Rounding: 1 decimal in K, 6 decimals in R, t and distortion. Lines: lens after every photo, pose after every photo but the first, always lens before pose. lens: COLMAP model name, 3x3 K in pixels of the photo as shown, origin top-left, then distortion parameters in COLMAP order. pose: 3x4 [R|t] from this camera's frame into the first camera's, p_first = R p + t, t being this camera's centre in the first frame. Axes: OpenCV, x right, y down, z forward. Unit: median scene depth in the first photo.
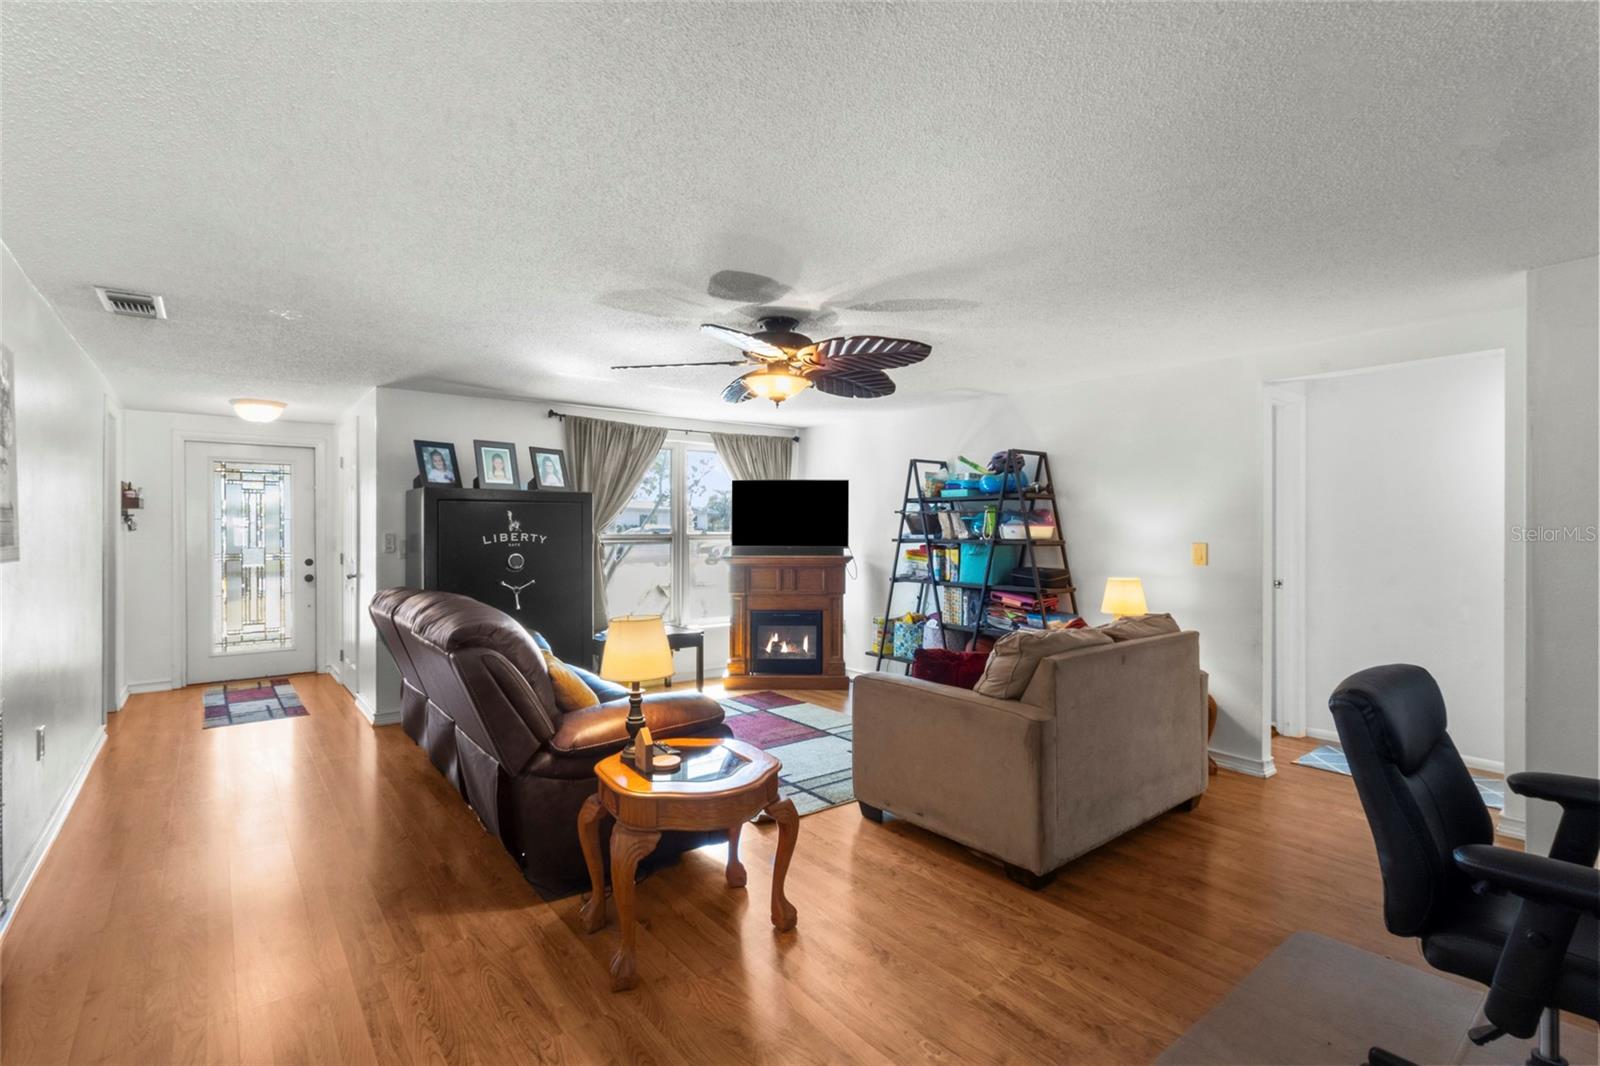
lens RADIAL K [[743.3, 0, 783.3], [0, 743.3, 531.7], [0, 0, 1]] dist [0.007941, 0.001094]
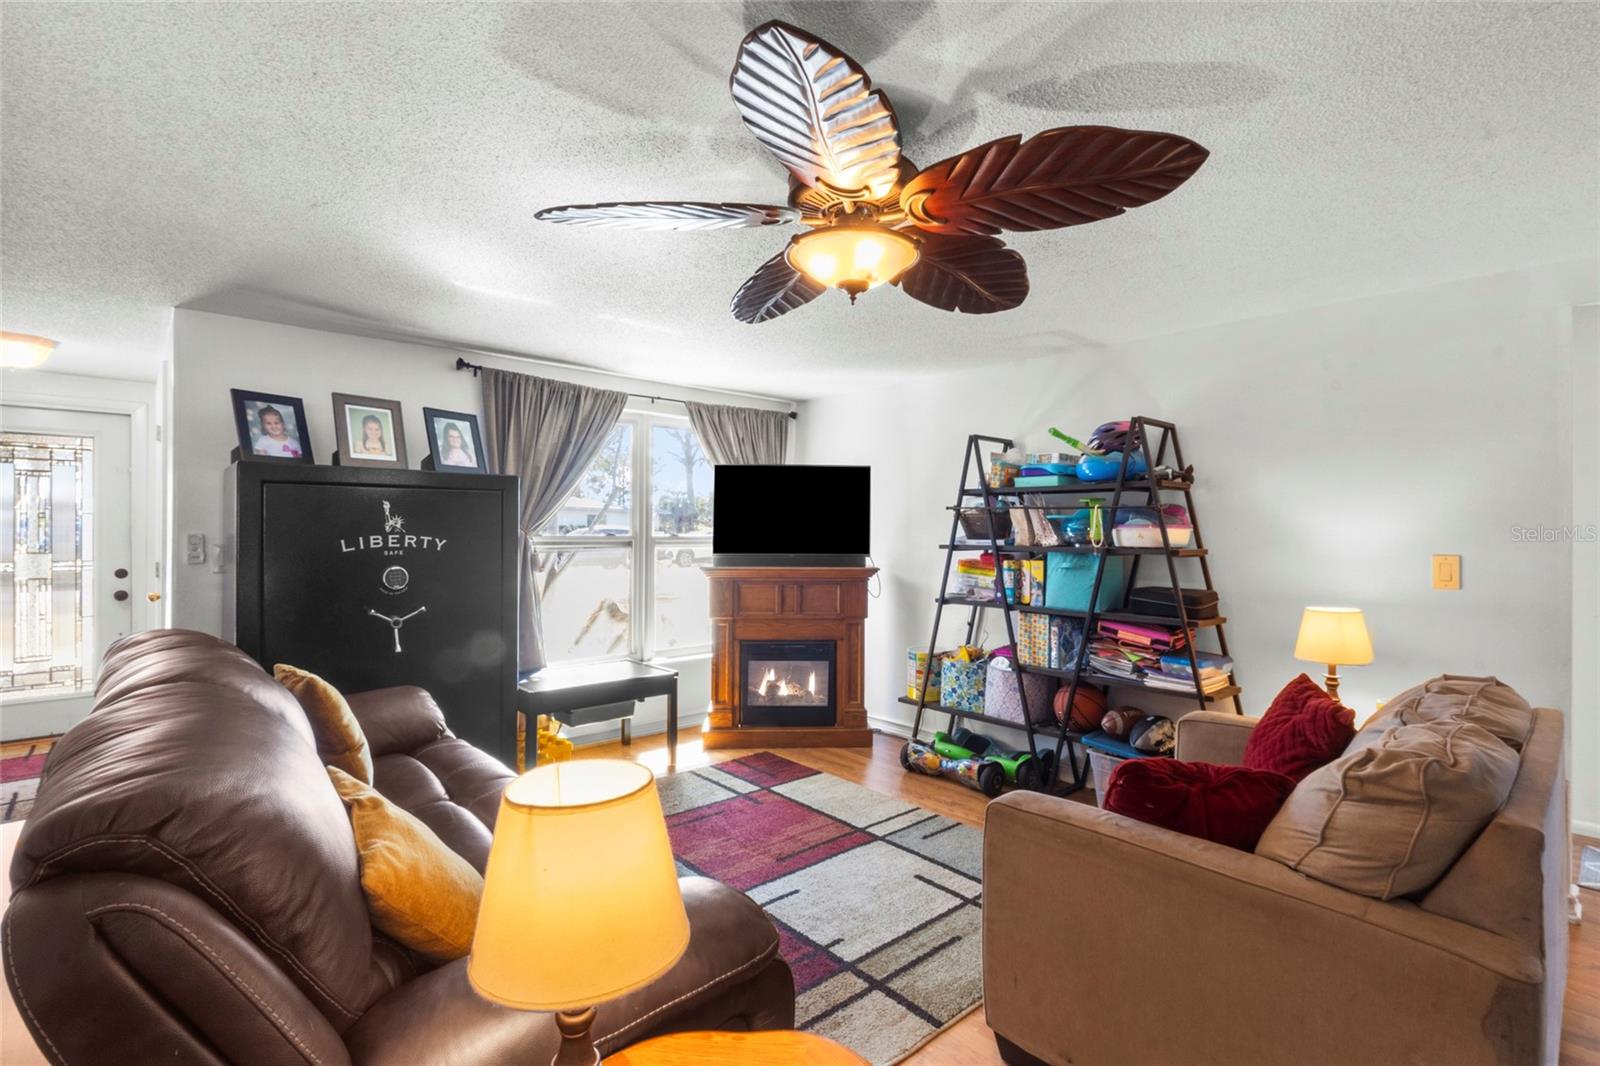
lens RADIAL K [[743.3, 0, 788.6], [0, 743.3, 530.9], [0, 0, 1]] dist [0.007941, 0.001094]
pose [[0.997313, 0.004876, 0.073095, -0.058751], [-0.004645, 0.999984, -0.003335, -0.001024], [-0.073110, 0.002987, 0.997319, 0.300109]]
